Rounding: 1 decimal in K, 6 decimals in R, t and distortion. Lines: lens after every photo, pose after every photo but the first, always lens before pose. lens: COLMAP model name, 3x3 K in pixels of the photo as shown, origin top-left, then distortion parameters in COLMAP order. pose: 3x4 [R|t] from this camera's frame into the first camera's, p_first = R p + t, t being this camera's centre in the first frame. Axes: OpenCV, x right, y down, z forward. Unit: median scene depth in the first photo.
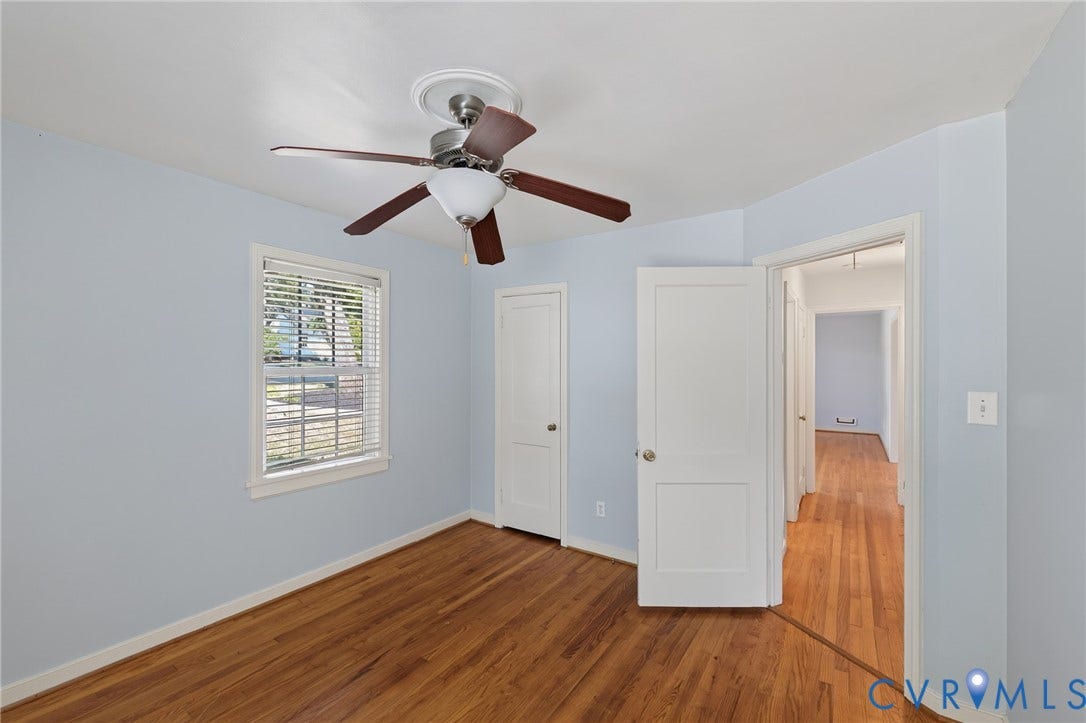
lens RADIAL K [[458.0, 0, 544.4], [0, 458.0, 361.3], [0, 0, 1]] dist [0.001041, 0.000164]
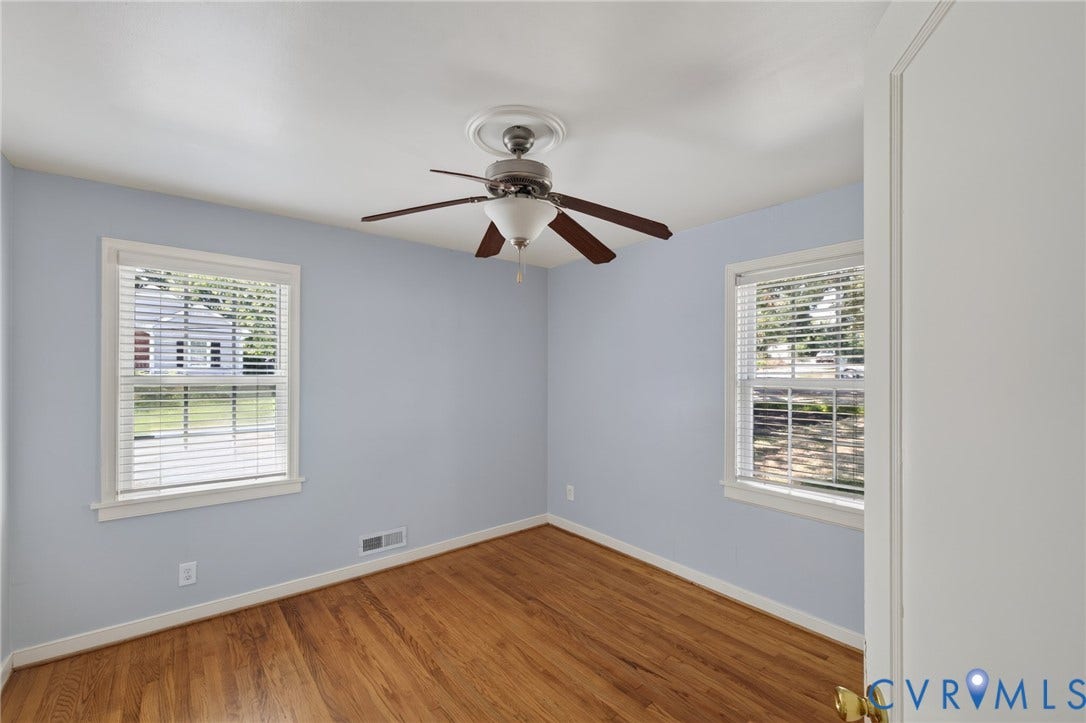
lens RADIAL K [[458.0, 0, 544.2], [0, 458.0, 365.1], [0, 0, 1]] dist [0.001041, 0.000164]
pose [[-0.288165, -0.023580, -0.957290, 0.596787], [-0.008687, 0.999720, -0.022010, 0.010202], [0.957541, 0.001974, -0.288289, 0.954066]]
